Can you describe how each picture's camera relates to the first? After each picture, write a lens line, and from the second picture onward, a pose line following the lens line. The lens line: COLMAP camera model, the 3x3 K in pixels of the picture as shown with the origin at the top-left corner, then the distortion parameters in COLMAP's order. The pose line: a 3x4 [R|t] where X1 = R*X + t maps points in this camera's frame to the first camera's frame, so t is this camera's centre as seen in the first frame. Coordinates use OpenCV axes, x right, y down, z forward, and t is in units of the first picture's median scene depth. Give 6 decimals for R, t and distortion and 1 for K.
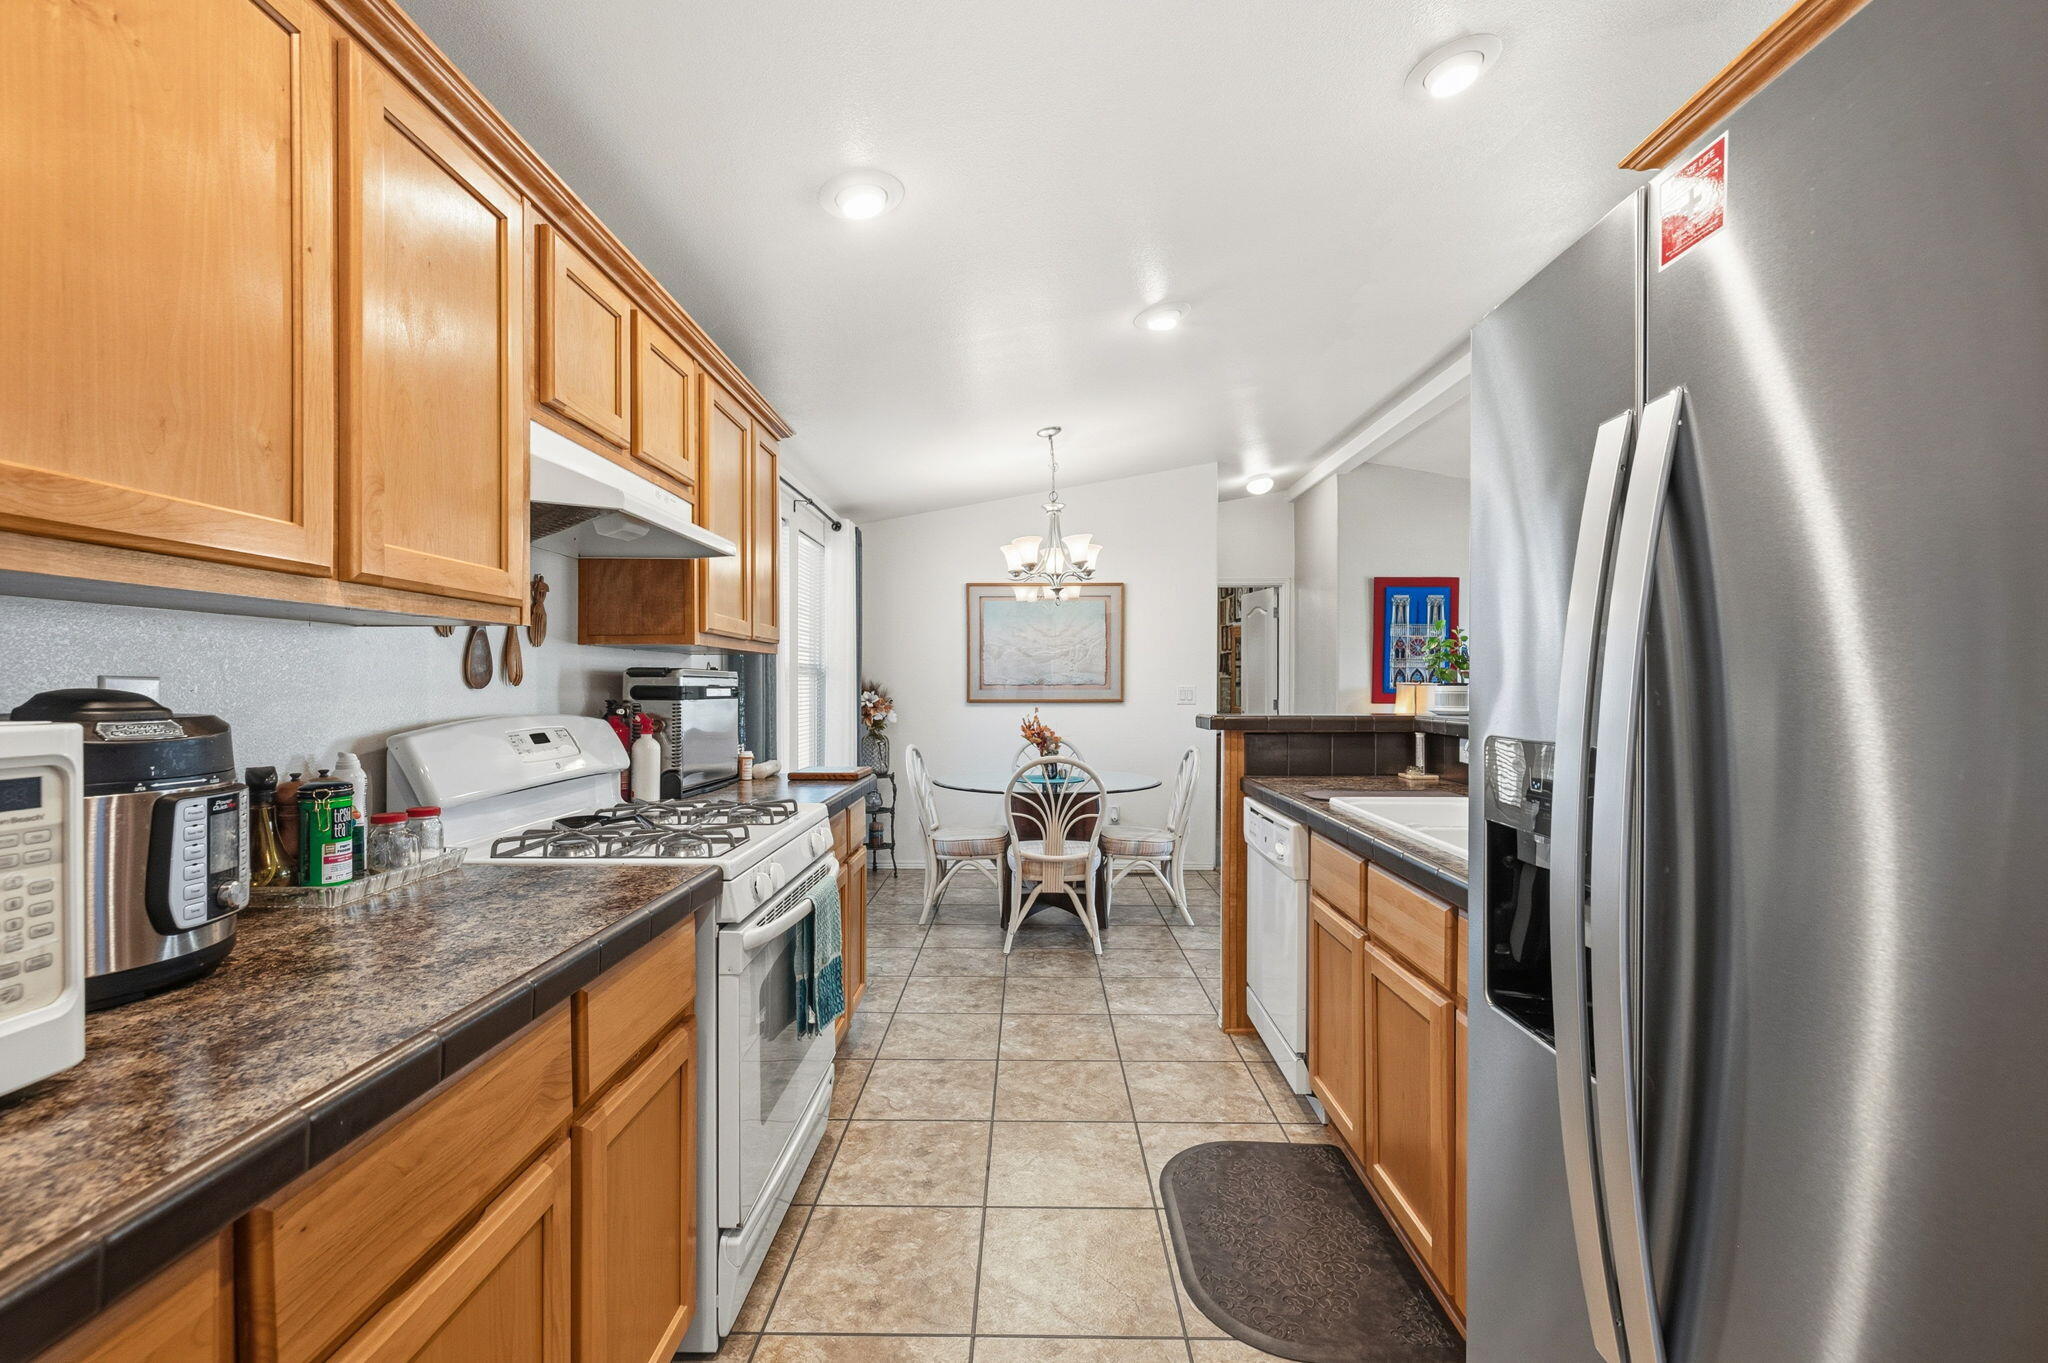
lens RADIAL K [[864.2, 0, 1019.0], [0, 864.2, 680.3], [0, 0, 1]] dist [0.002320, -0.000165]
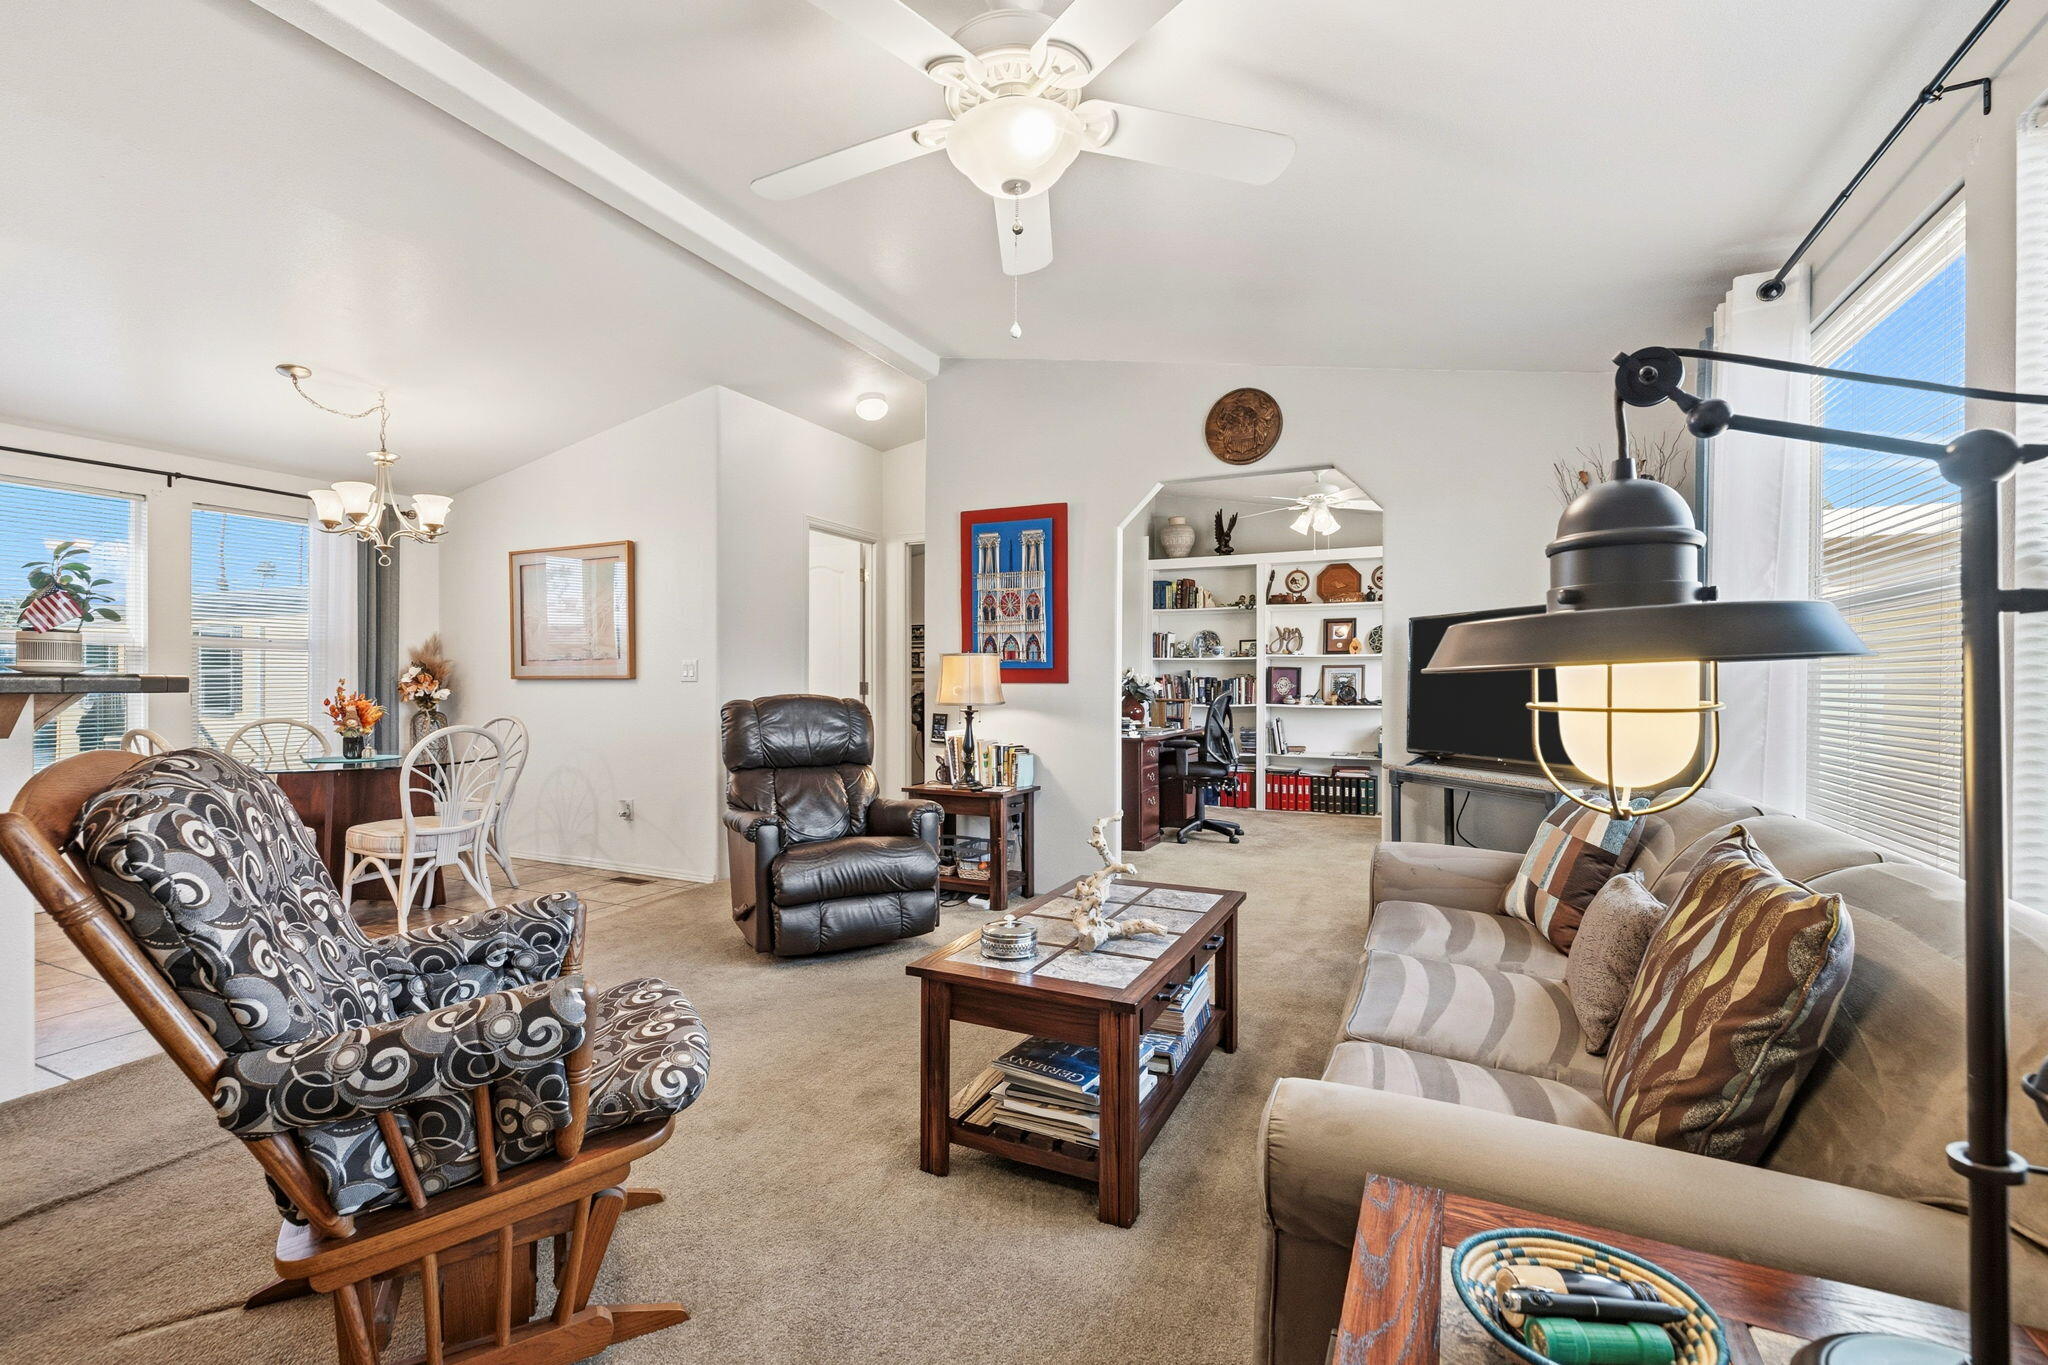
lens RADIAL K [[864.2, 0, 1019.0], [0, 864.2, 681.3], [0, 0, 1]] dist [0.002320, -0.000165]
pose [[0.900015, 0.002127, -0.435853, 1.194166], [-0.002119, 0.999998, 0.000506, 0.037869], [0.435854, 0.000468, 0.900017, 0.552076]]
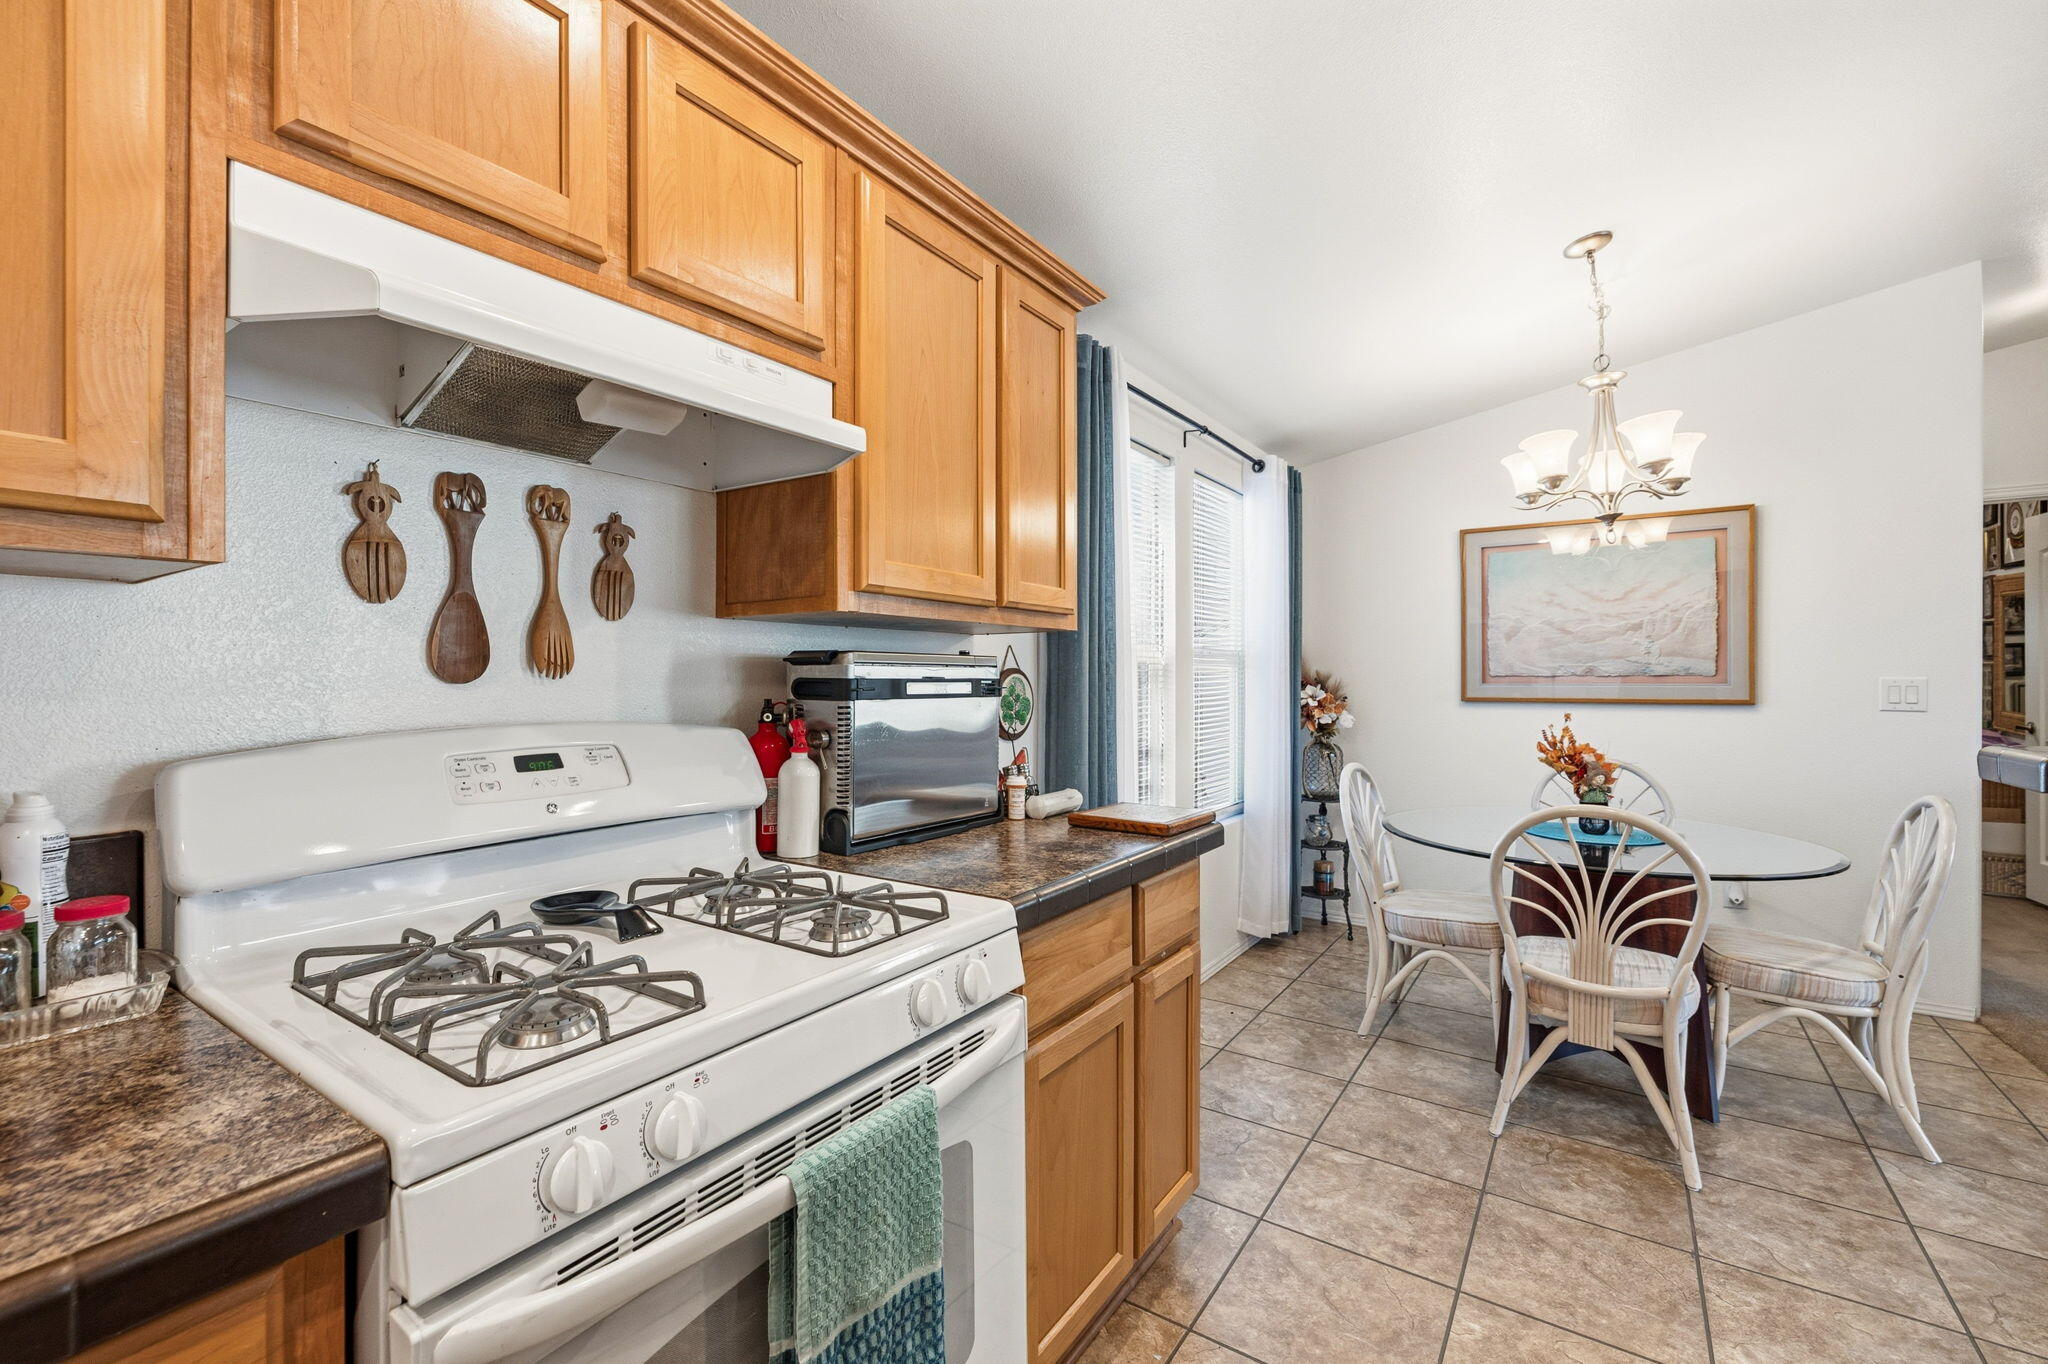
lens RADIAL K [[867.2, 0, 1018.7], [0, 867.2, 673.4], [0, 0, 1]] dist [0.000226, -0.000593]
pose [[0.833360, -0.003244, -0.552721, 0.039869], [0.004229, 0.999991, 0.000506, 0.001788], [0.552714, -0.002759, 0.833366, 0.313910]]
